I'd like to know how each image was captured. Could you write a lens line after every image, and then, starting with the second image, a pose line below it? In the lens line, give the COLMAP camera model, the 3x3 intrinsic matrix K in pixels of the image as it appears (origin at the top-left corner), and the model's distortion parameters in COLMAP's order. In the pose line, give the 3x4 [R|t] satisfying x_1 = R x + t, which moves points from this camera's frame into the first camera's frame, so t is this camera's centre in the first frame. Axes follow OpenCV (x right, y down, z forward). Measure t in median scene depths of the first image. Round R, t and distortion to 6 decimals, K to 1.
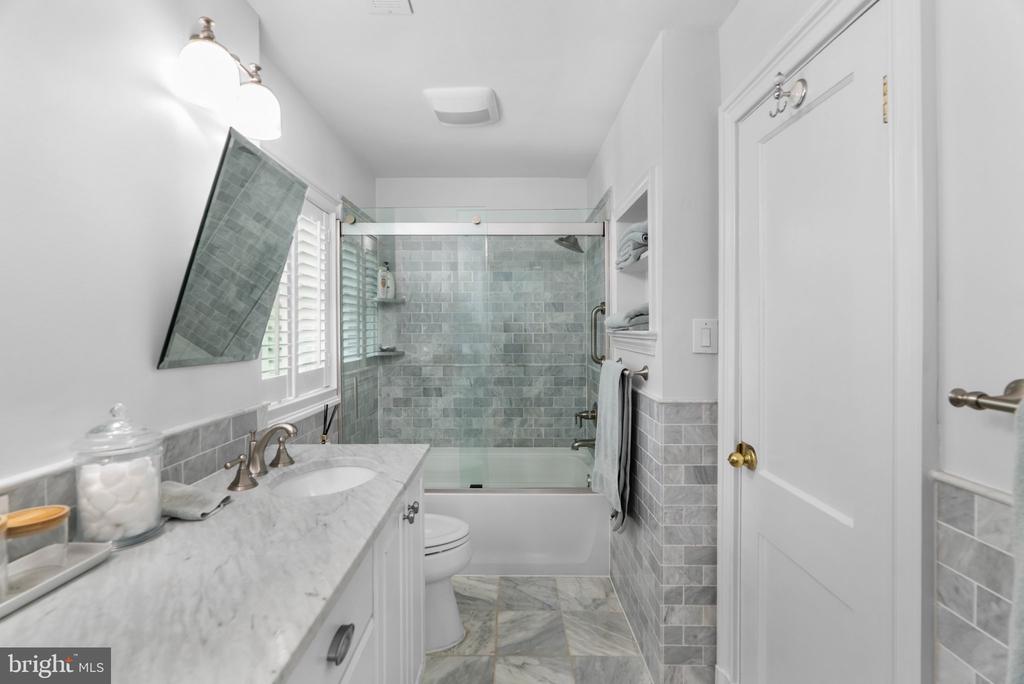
lens RADIAL K [[469.1, 0, 510.7], [0, 469.1, 348.2], [0, 0, 1]] dist [-0.011844, 0.003235]
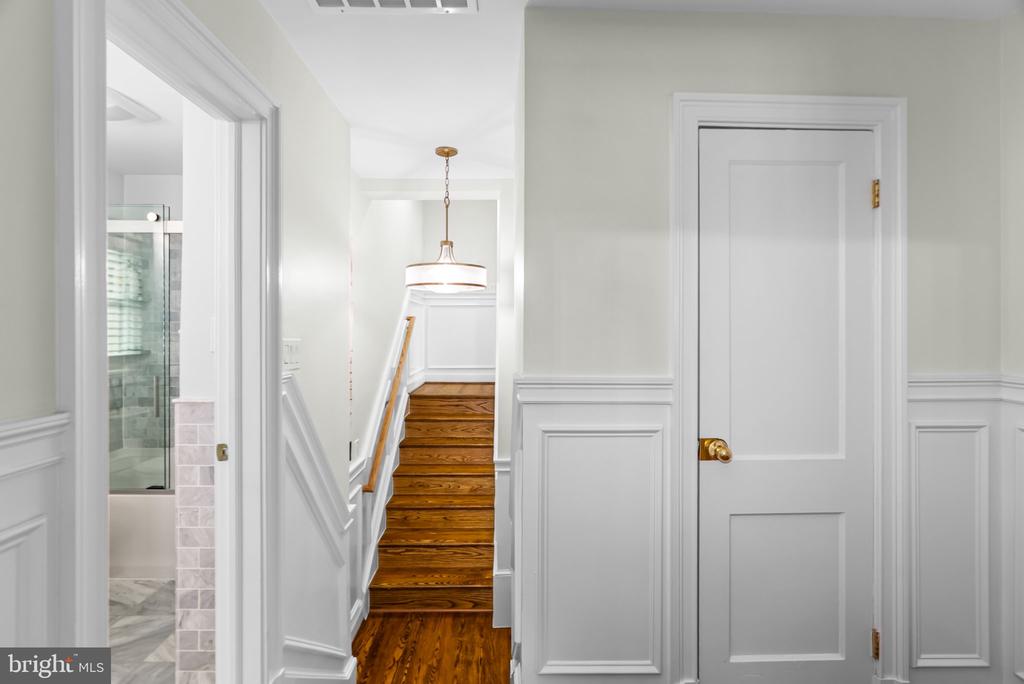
lens RADIAL K [[469.1, 0, 510.9], [0, 469.1, 341.3], [0, 0, 1]] dist [-0.011844, 0.003235]
pose [[0.999574, 0.004391, 0.028851, 0.993128], [-0.003942, 0.999870, -0.015610, 0.000656], [-0.028915, 0.015490, 0.999462, -0.004658]]
